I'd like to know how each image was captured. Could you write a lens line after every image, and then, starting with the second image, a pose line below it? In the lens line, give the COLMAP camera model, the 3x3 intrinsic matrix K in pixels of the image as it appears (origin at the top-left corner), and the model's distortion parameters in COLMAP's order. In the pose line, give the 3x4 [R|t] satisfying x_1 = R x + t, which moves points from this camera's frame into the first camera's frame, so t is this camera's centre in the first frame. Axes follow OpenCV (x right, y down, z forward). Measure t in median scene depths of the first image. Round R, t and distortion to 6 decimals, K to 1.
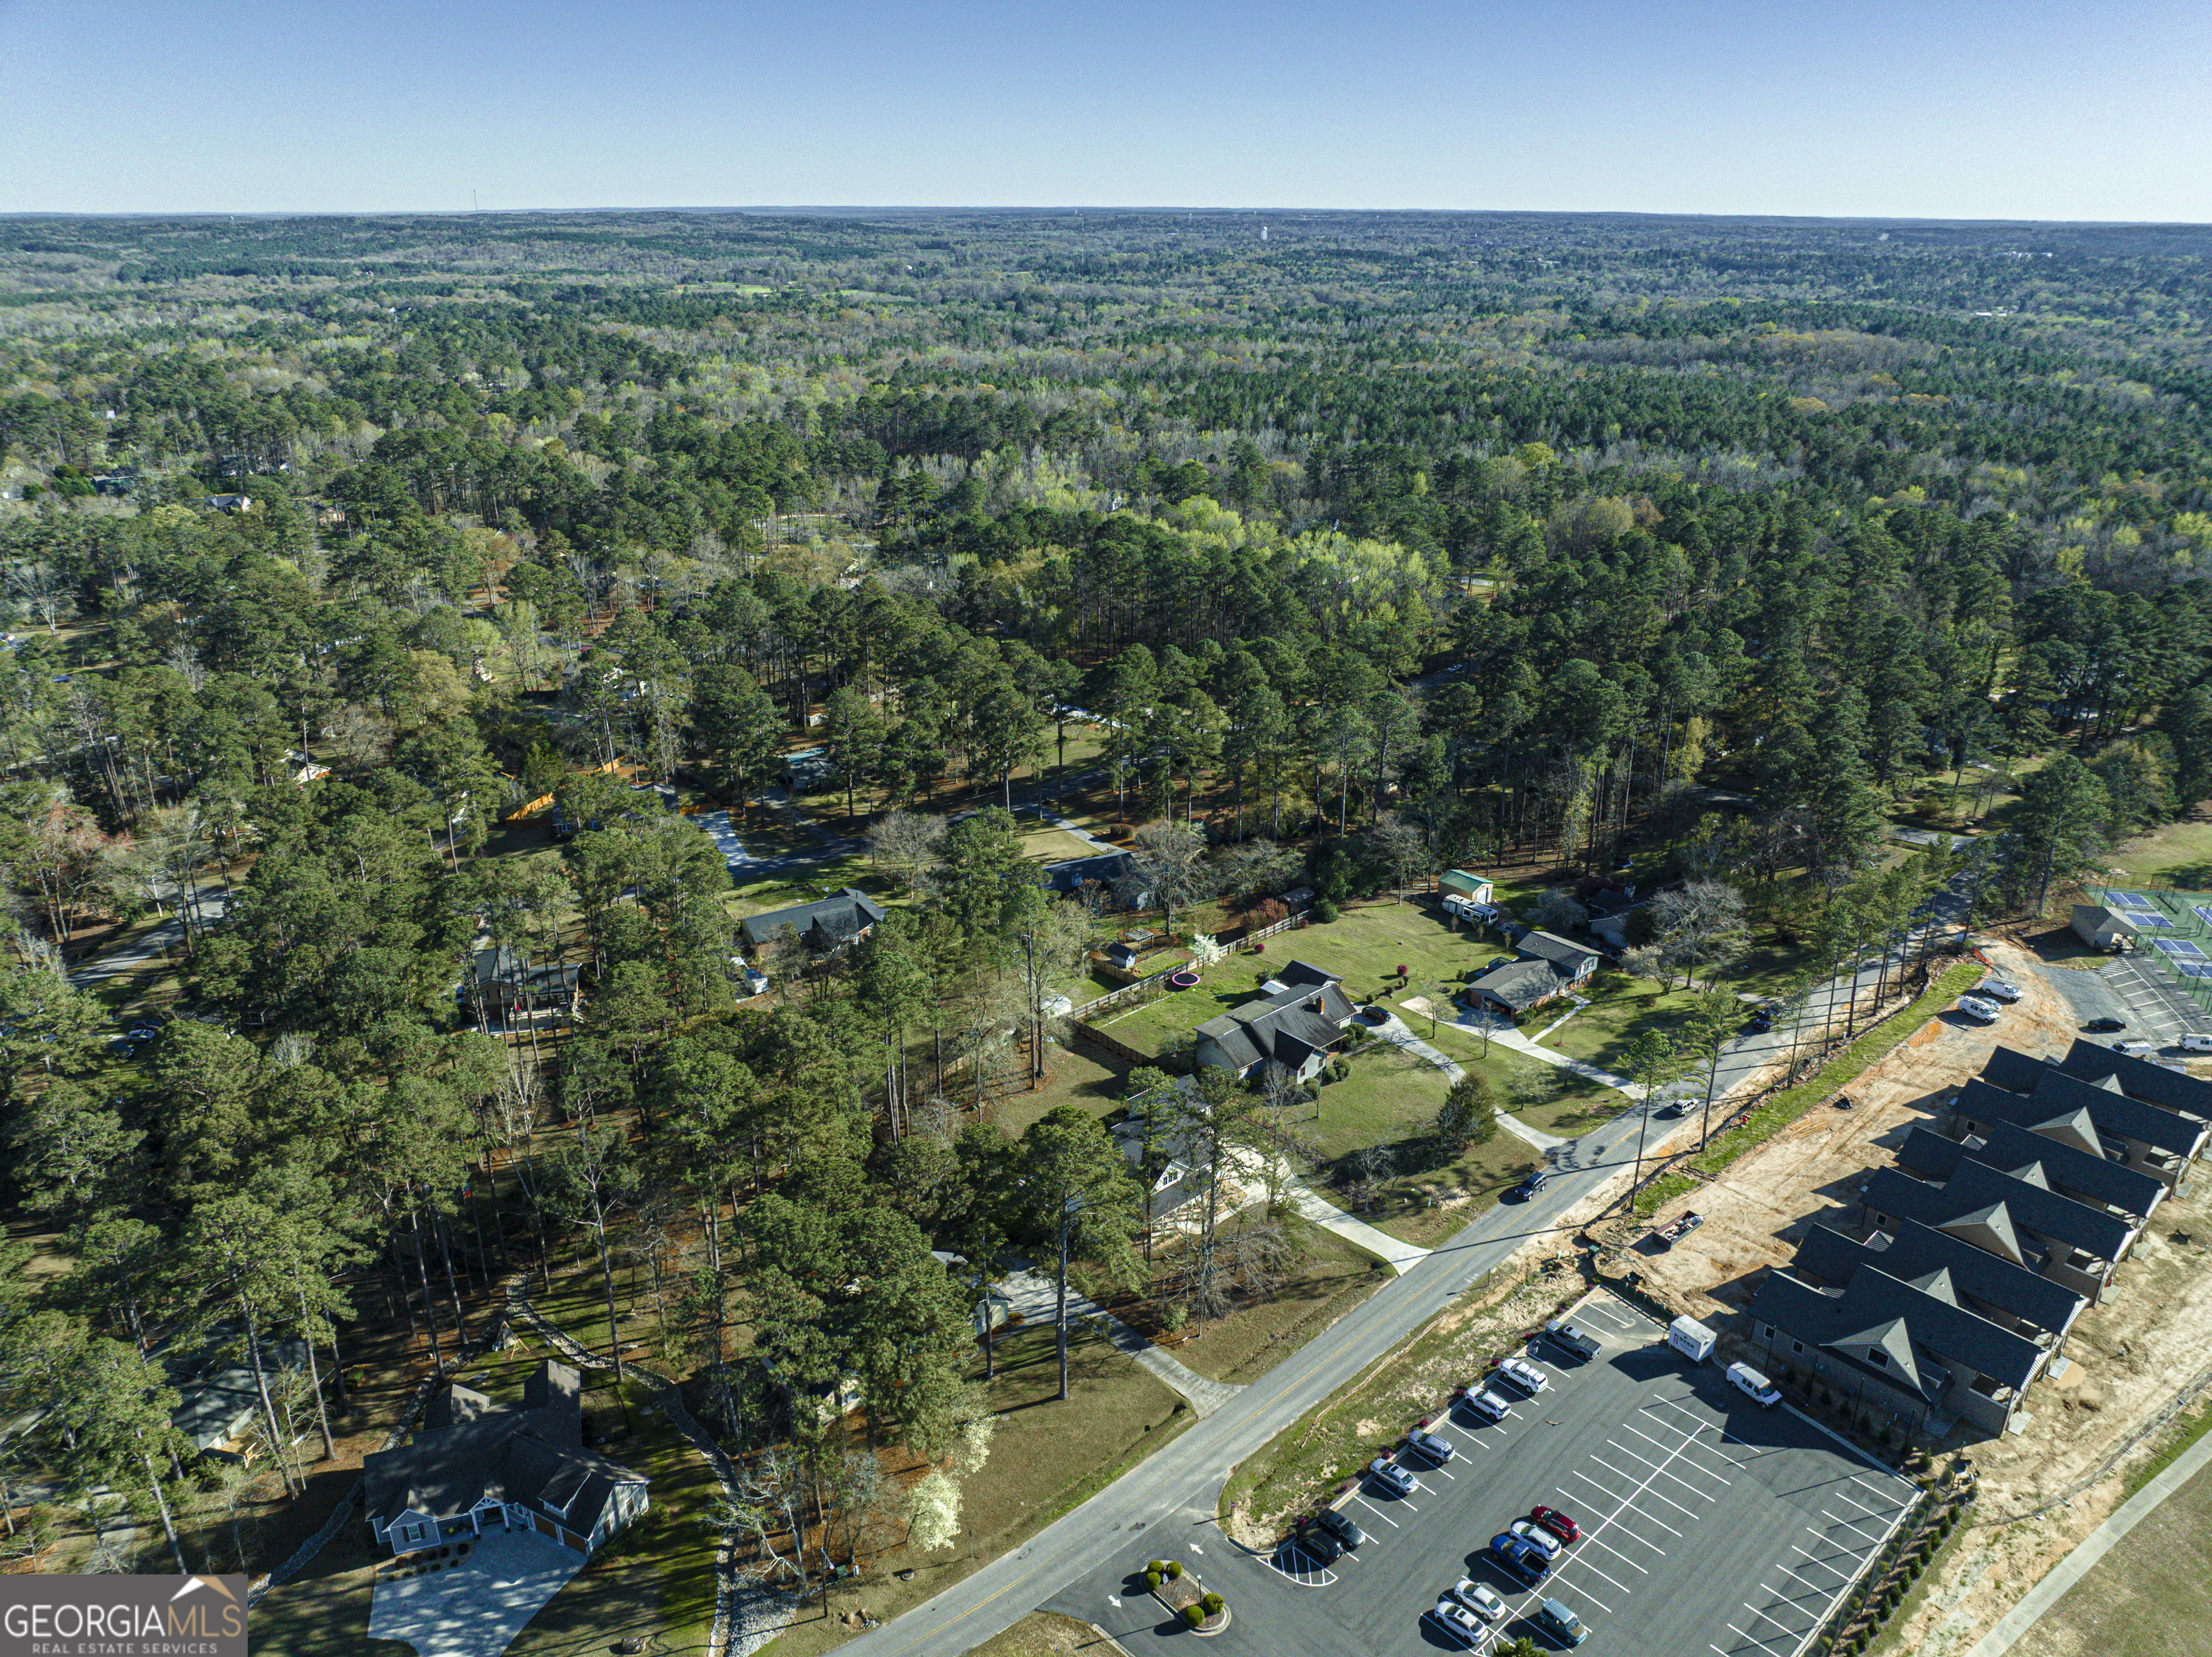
lens RADIAL K [[1551.8, 0, 1114.2], [0, 1551.8, 870.9], [0, 0, 1]] dist [-0.040405, 0.006388]
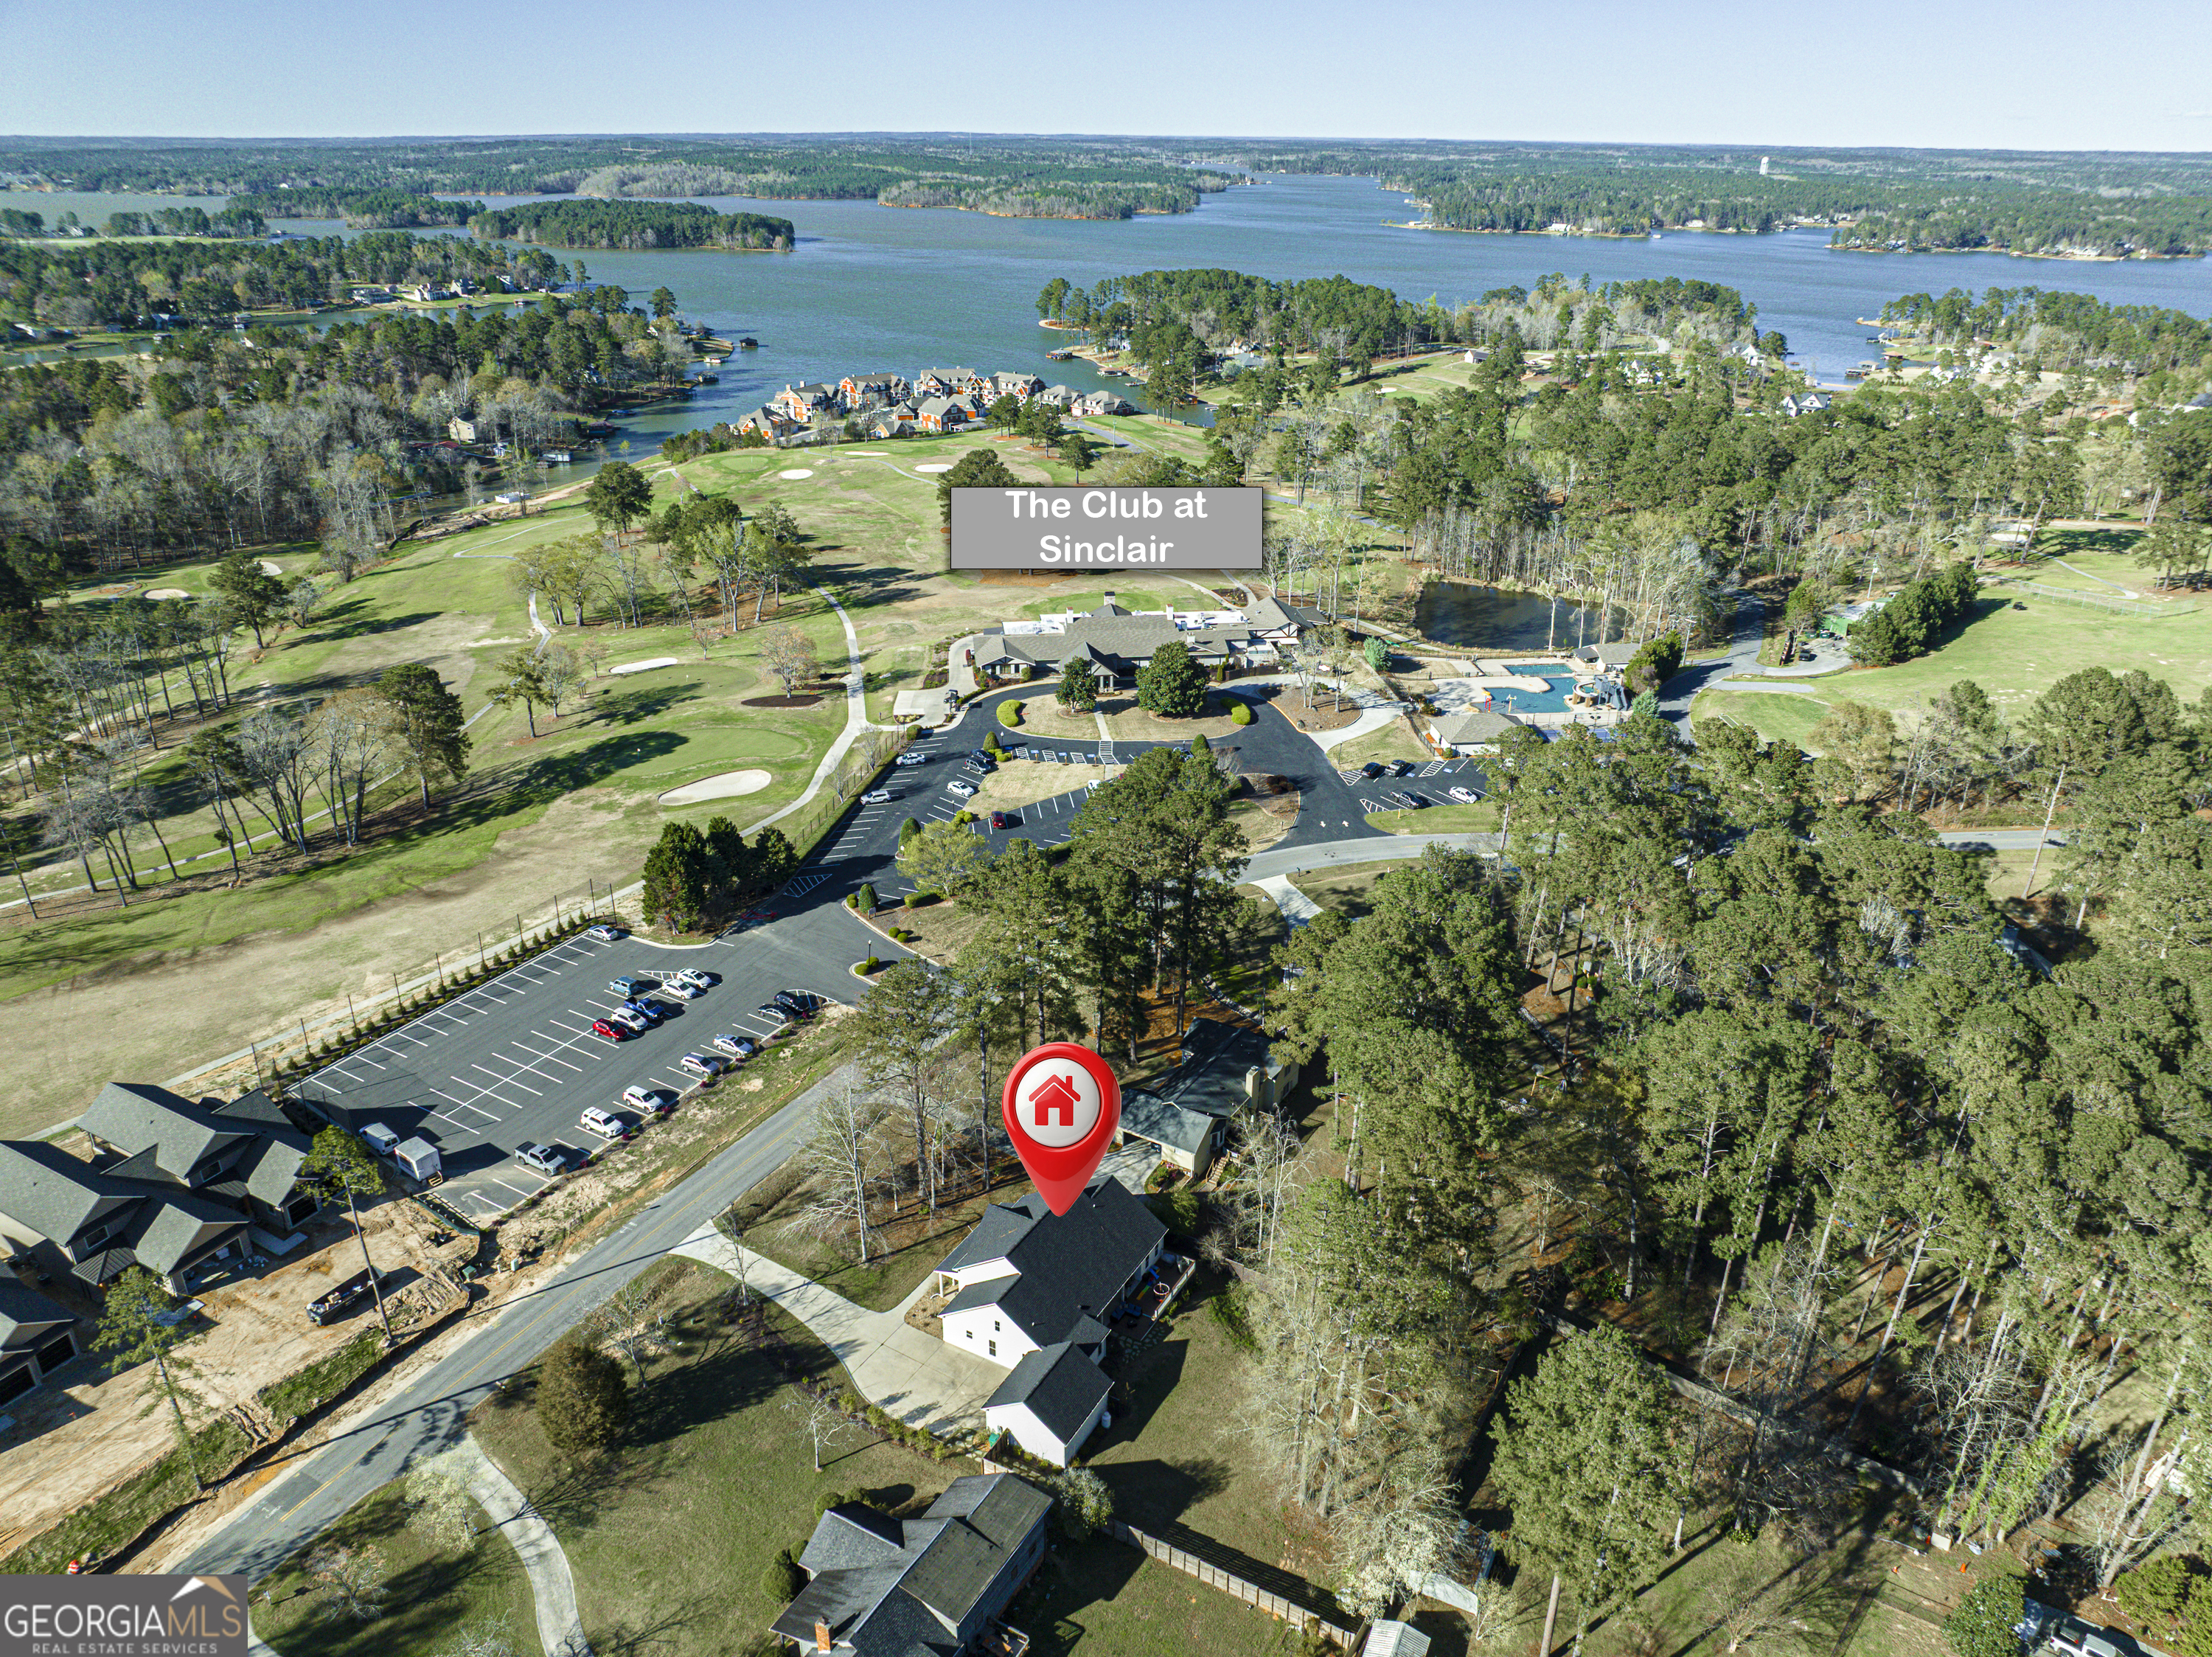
lens RADIAL K [[1551.8, 0, 1117.3], [0, 1551.8, 830.4], [0, 0, 1]] dist [-0.040405, 0.006388]
pose [[-0.945533, 0.121732, -0.301910, 0.176627], [-0.142782, 0.678385, 0.720699, -0.487437], [0.292543, 0.724551, -0.624054, 1.261635]]
